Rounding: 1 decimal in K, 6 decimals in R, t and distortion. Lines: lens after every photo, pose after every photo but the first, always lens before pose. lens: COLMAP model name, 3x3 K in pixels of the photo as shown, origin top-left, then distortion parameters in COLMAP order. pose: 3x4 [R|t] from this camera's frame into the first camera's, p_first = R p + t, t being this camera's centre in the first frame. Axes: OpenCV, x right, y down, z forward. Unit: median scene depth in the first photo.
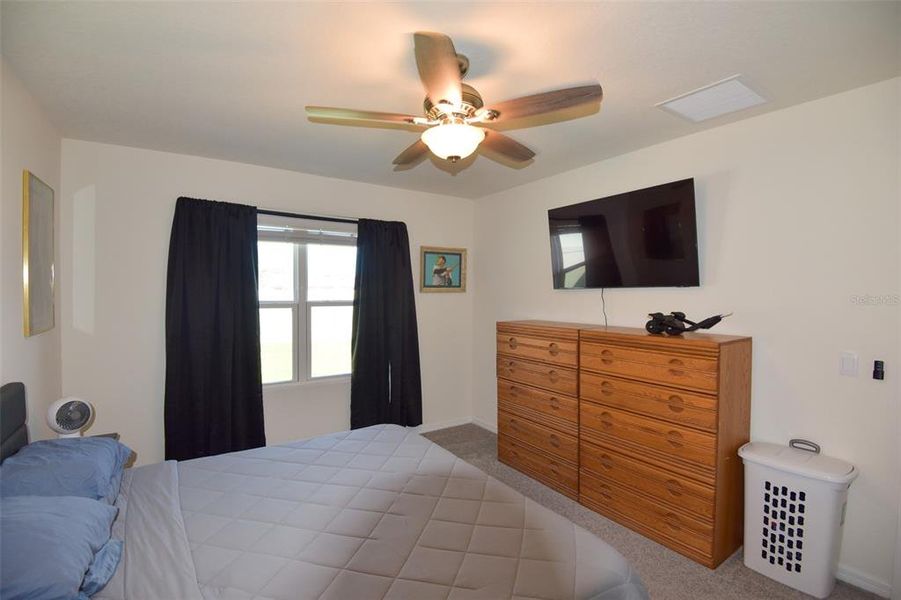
lens RADIAL K [[411.9, 0, 451.6], [0, 411.9, 297.9], [0, 0, 1]] dist [-0.000755, -0.028904]
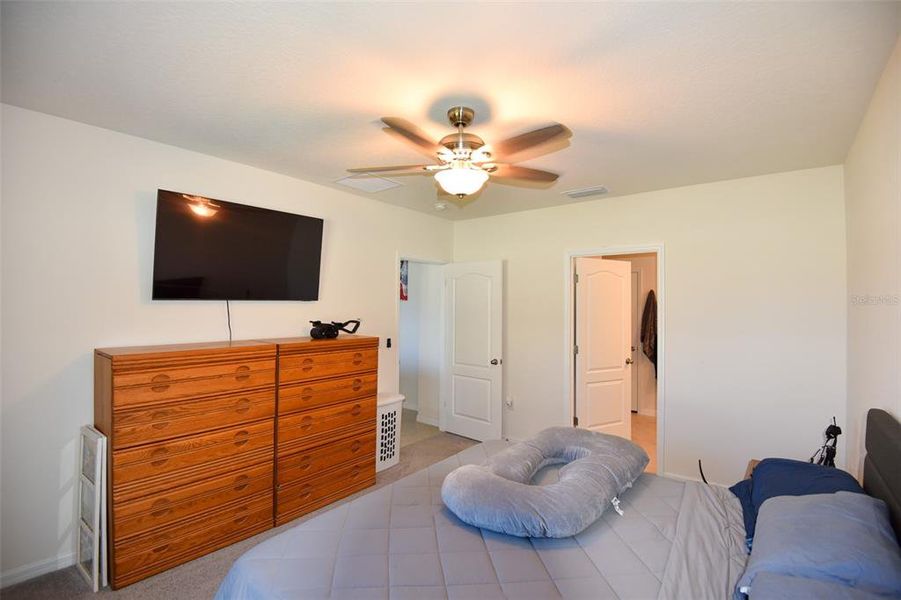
lens RADIAL K [[411.9, 0, 451.6], [0, 411.9, 297.9], [0, 0, 1]] dist [-0.000755, -0.028904]
pose [[-0.299031, 0.011973, 0.954168, -0.728149], [0.005421, 0.999926, -0.010848, -0.018458], [-0.954228, 0.001929, -0.299073, 0.902592]]
